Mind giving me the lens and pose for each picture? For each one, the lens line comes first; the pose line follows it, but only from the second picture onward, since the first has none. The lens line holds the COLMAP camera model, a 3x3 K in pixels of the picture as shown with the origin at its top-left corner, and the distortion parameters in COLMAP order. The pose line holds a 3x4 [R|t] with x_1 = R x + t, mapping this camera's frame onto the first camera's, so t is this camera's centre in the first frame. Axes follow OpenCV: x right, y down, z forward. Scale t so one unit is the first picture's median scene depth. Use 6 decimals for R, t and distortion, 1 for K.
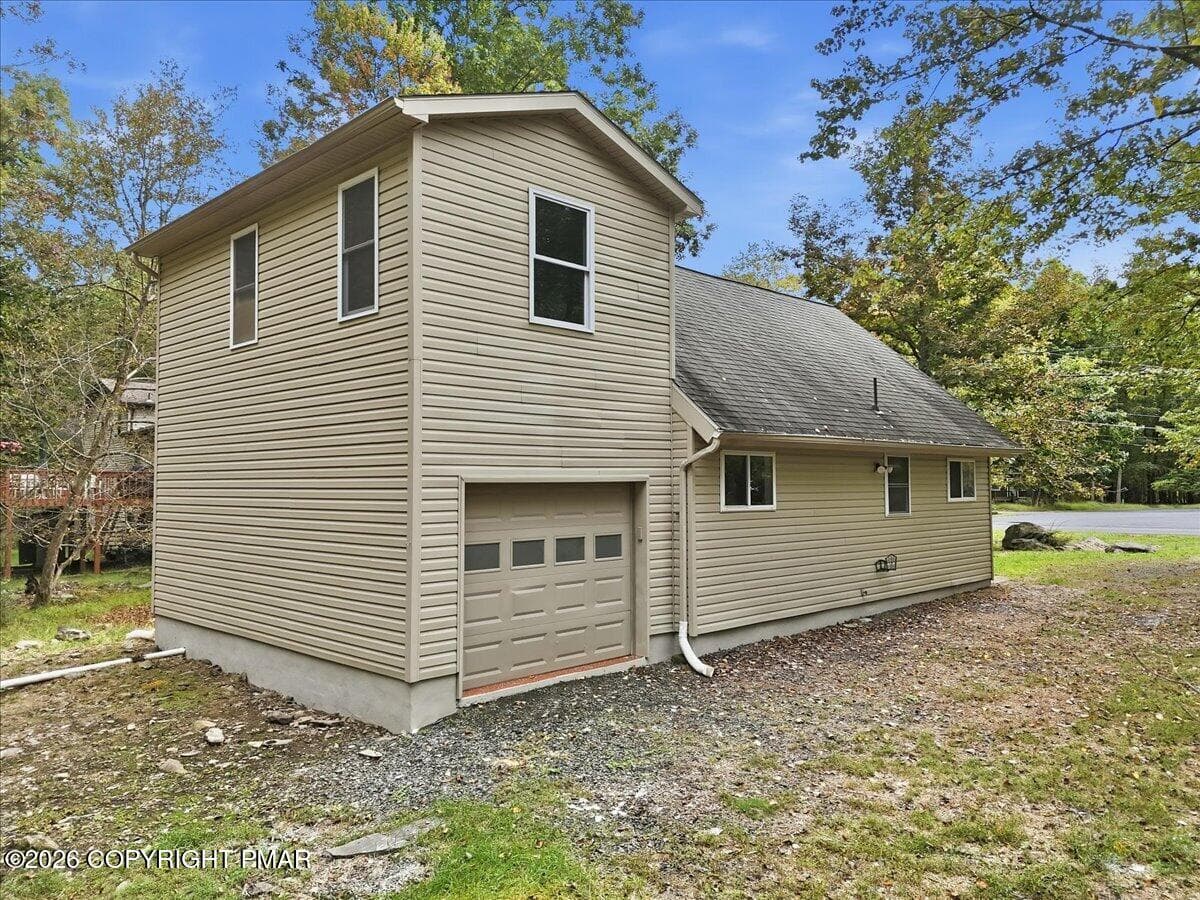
lens RADIAL K [[892.1, 0, 597.3], [0, 892.1, 445.5], [0, 0, 1]] dist [0.005080, -0.001005]
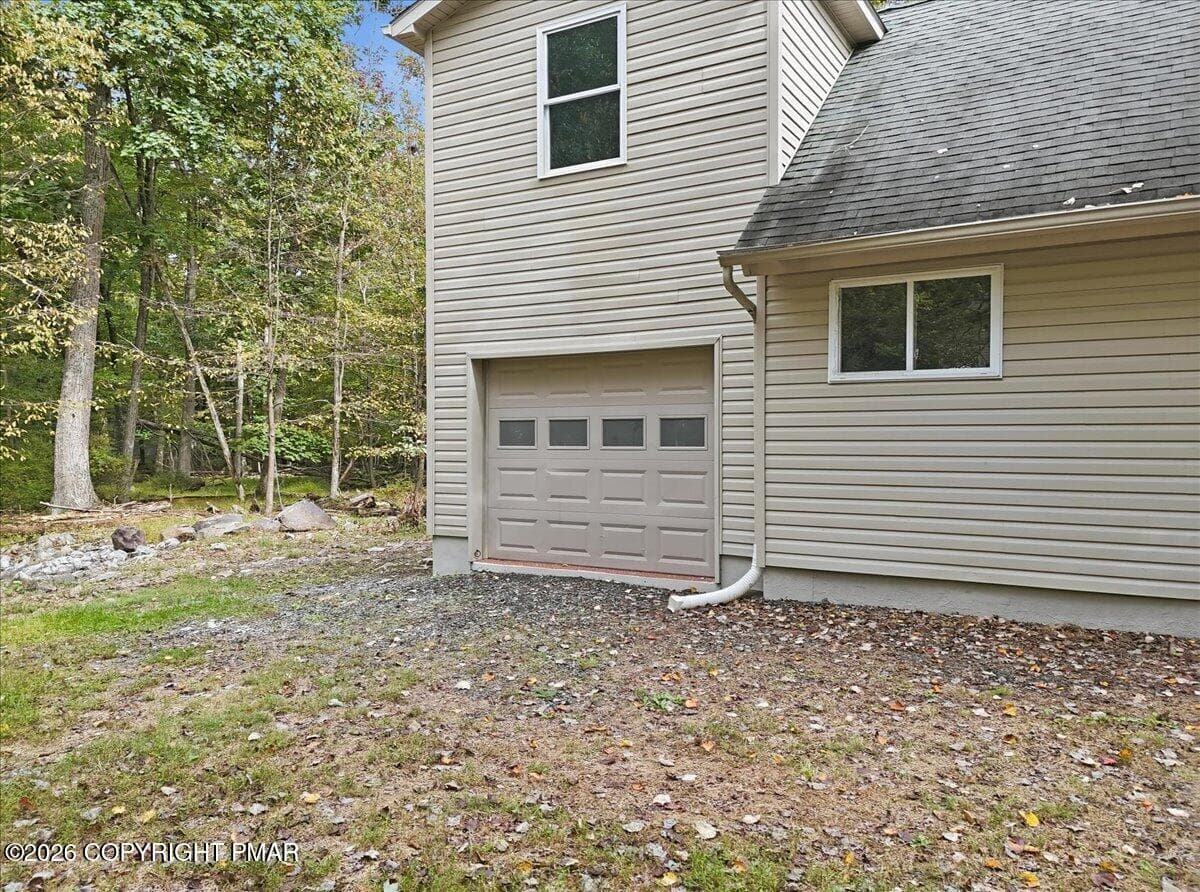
lens RADIAL K [[892.1, 0, 598.2], [0, 892.1, 452.5], [0, 0, 1]] dist [0.005080, -0.001005]
pose [[0.238586, 0.024737, -0.970806, 0.779004], [0.046123, 0.998259, 0.036771, 0.103282], [0.970025, -0.053549, 0.237030, 0.772923]]
